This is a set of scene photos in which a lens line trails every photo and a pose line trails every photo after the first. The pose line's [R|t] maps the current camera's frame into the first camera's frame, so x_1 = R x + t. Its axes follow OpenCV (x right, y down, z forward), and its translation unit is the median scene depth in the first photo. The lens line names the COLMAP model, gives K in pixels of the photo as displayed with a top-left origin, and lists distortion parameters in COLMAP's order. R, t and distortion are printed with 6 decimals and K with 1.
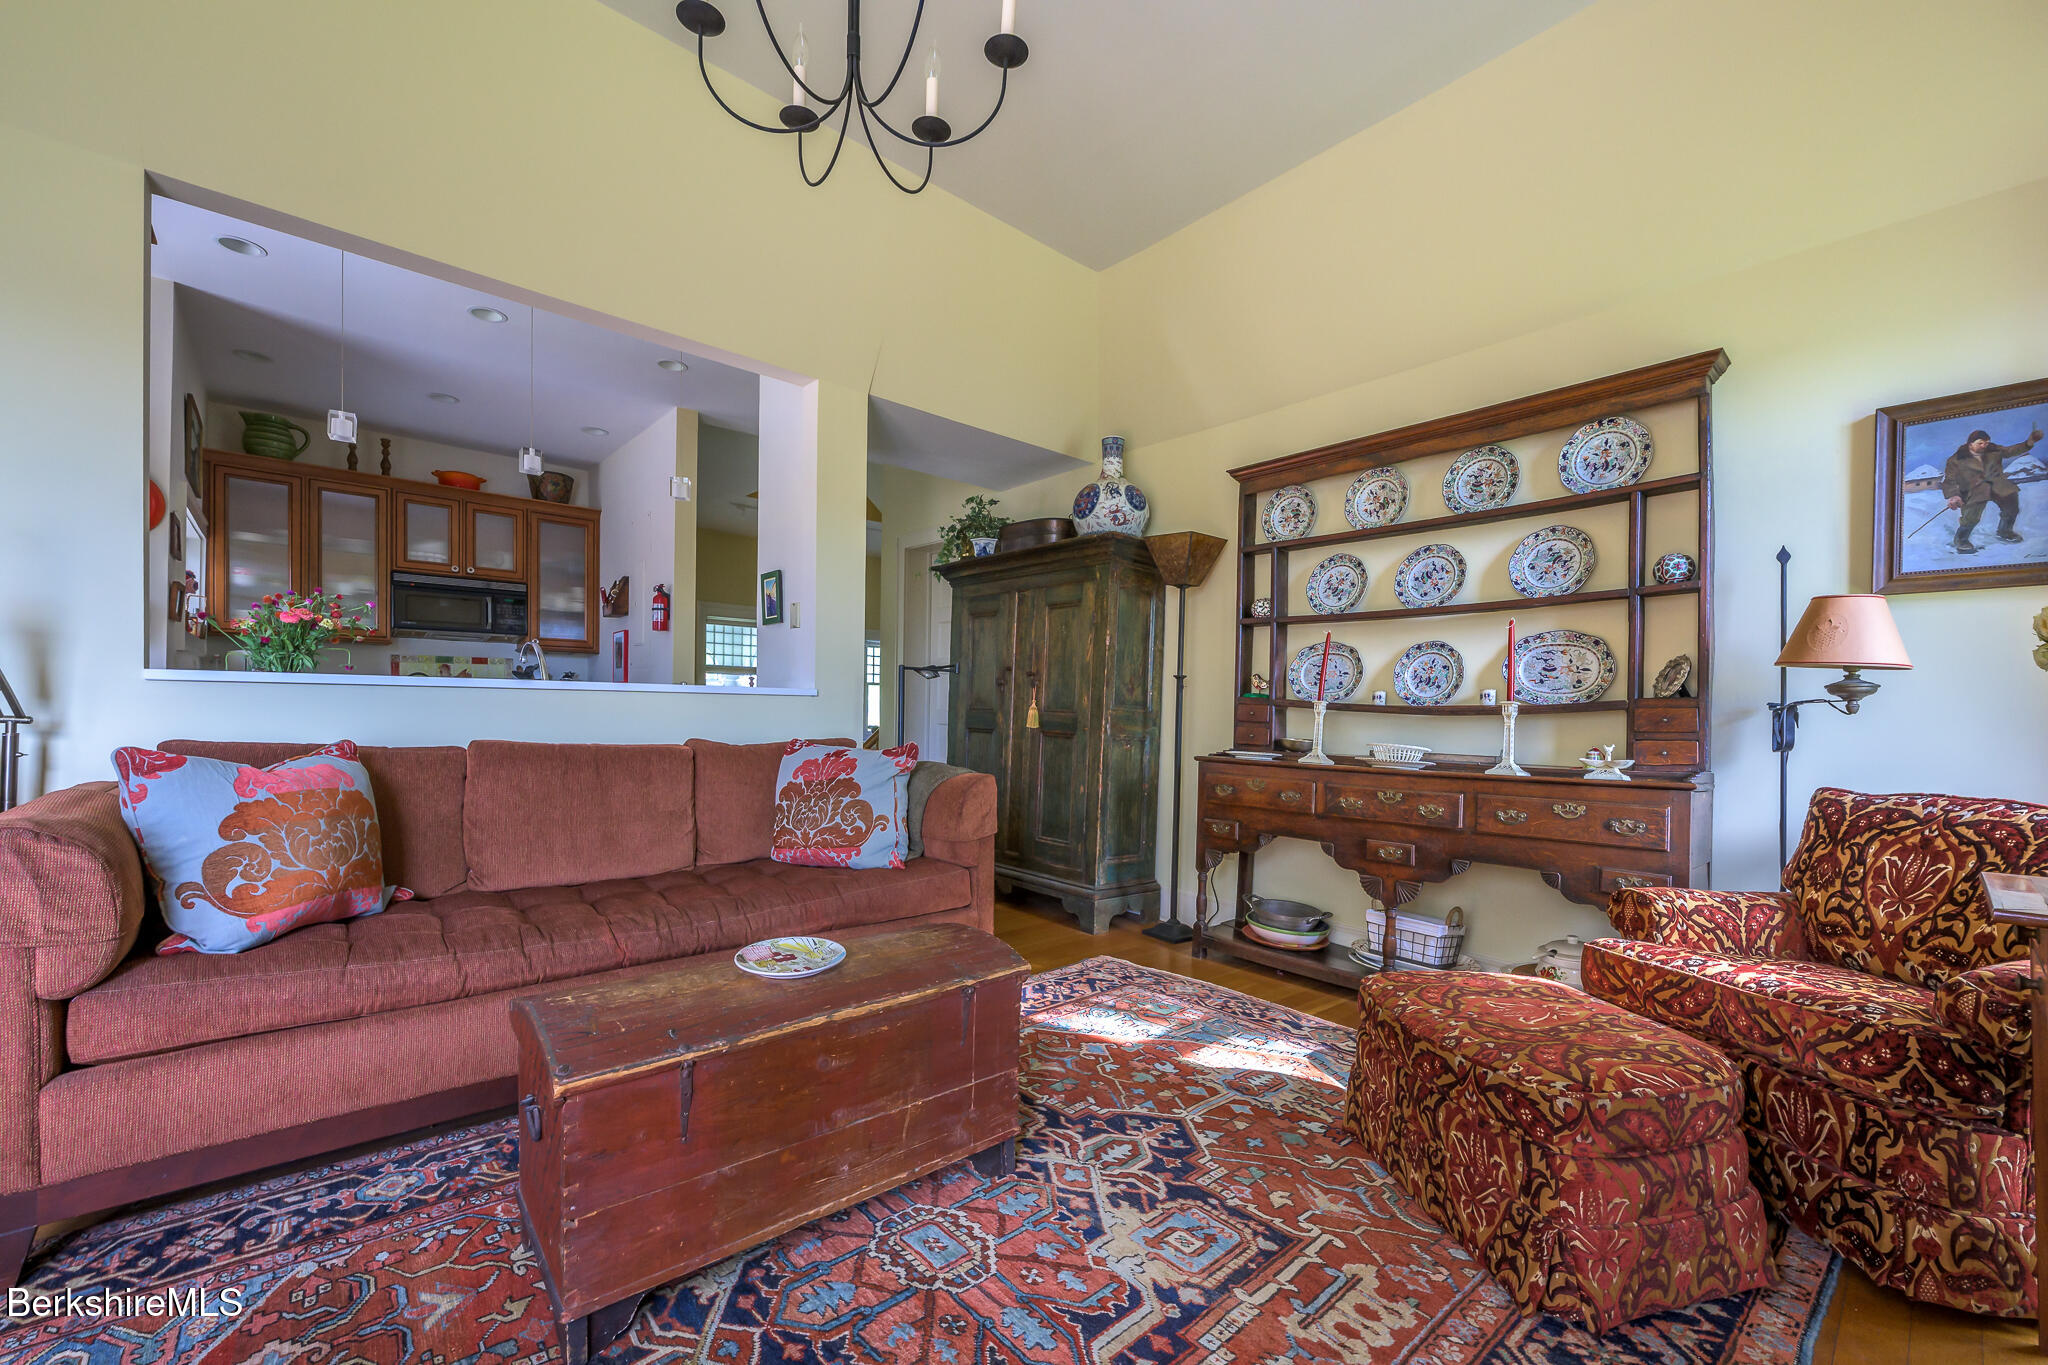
lens RADIAL K [[820.5, 0, 1043.0], [0, 820.5, 708.5], [0, 0, 1]] dist [0.002050, -0.000045]
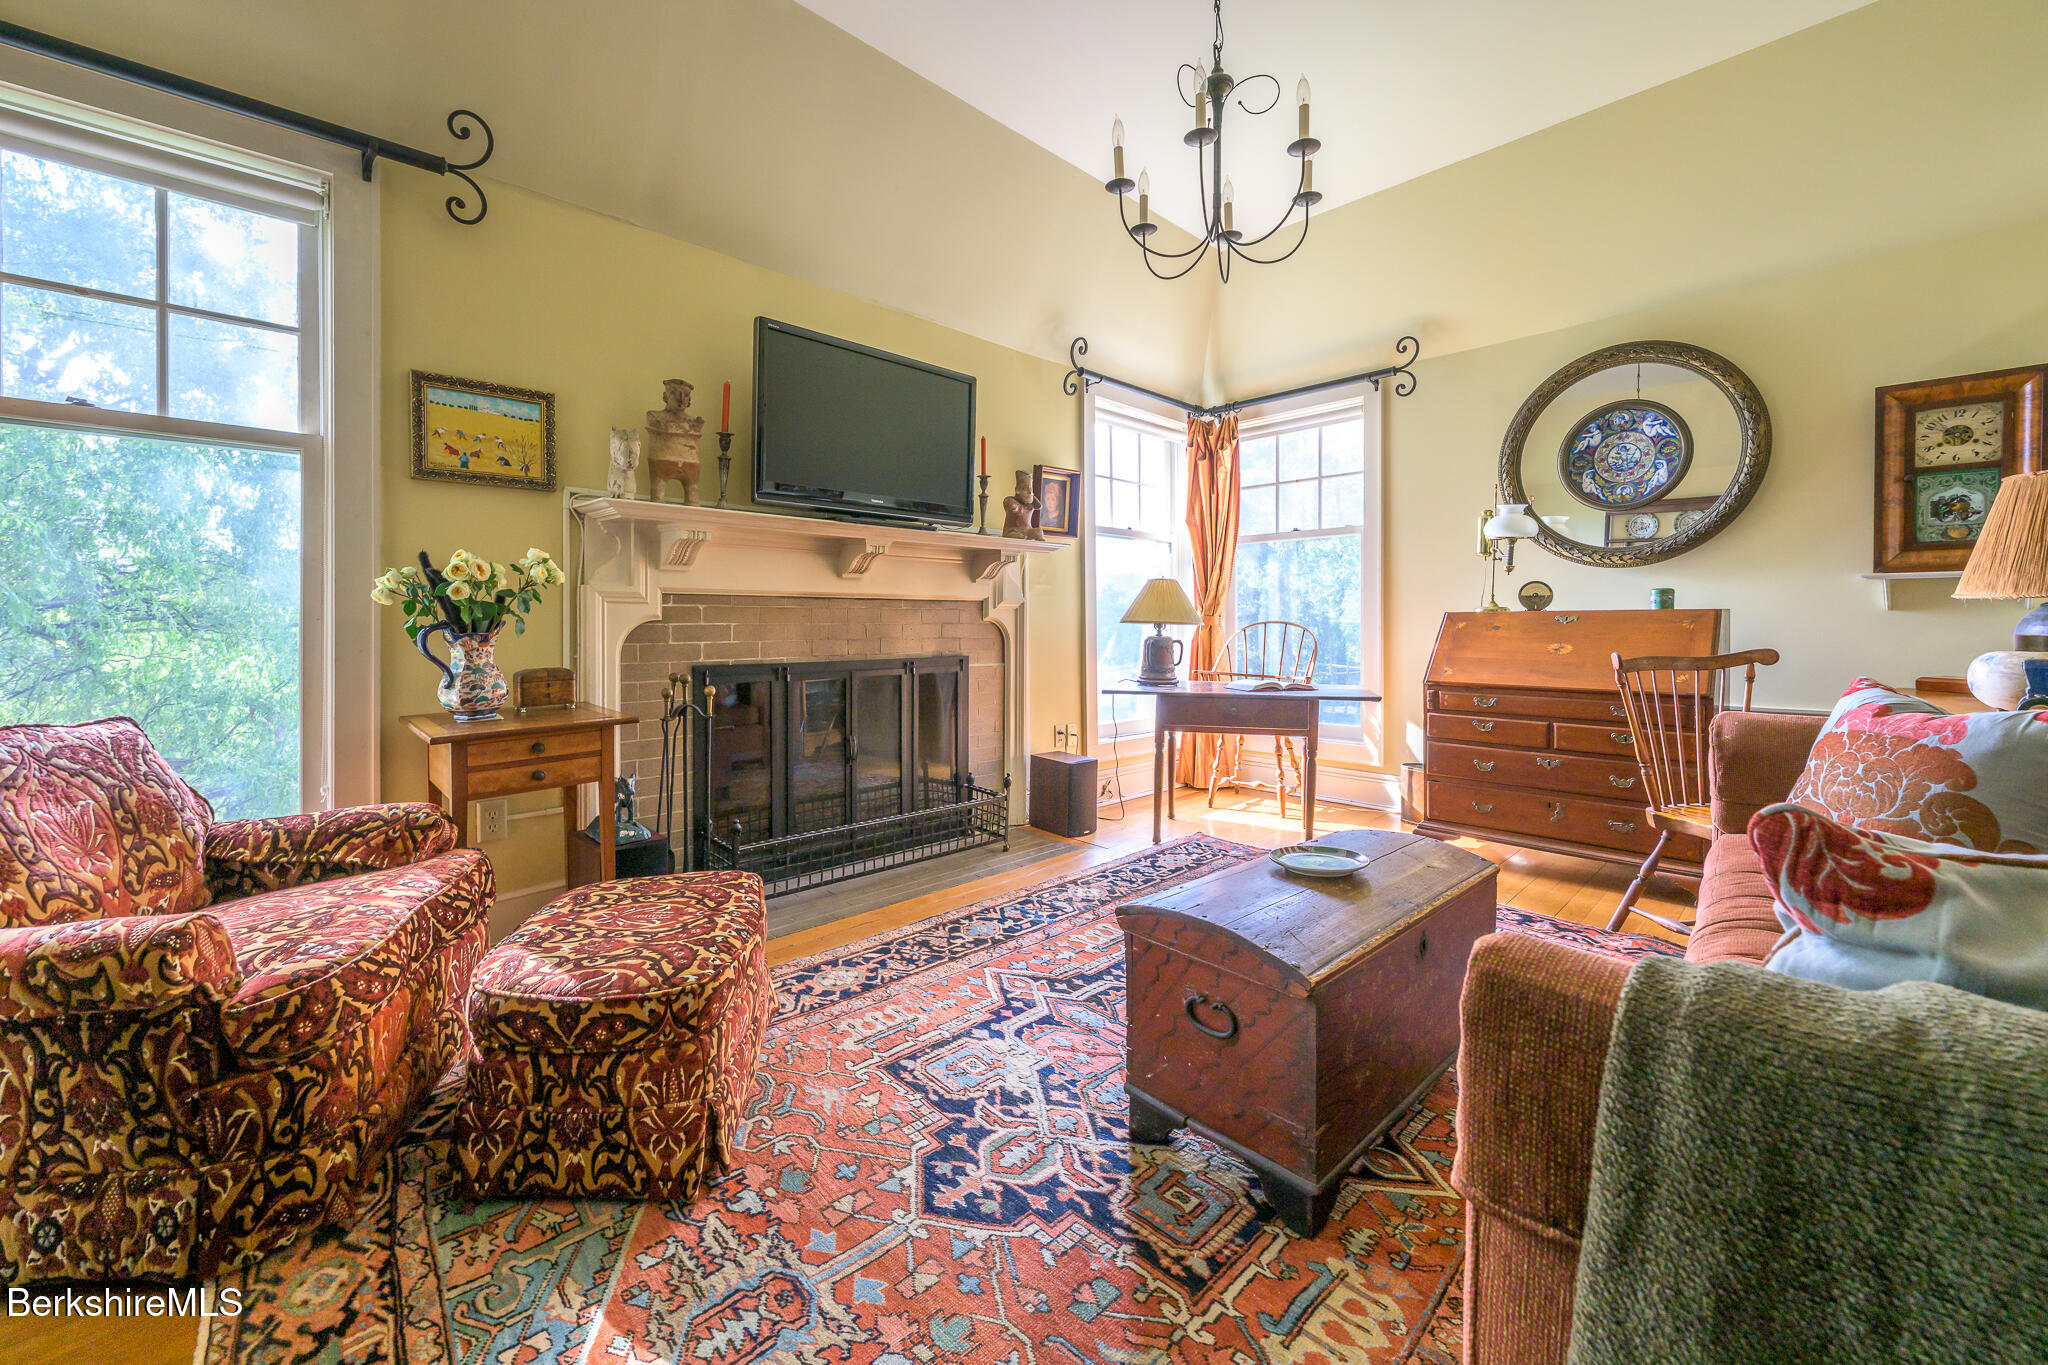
lens RADIAL K [[820.5, 0, 1017.1], [0, 820.5, 605.9], [0, 0, 1]] dist [0.002050, -0.000045]
pose [[-0.999674, -0.018230, -0.017895, 0.074729], [-0.018027, 0.999772, -0.011447, -0.016755], [0.018100, -0.011121, -0.999774, 1.193342]]
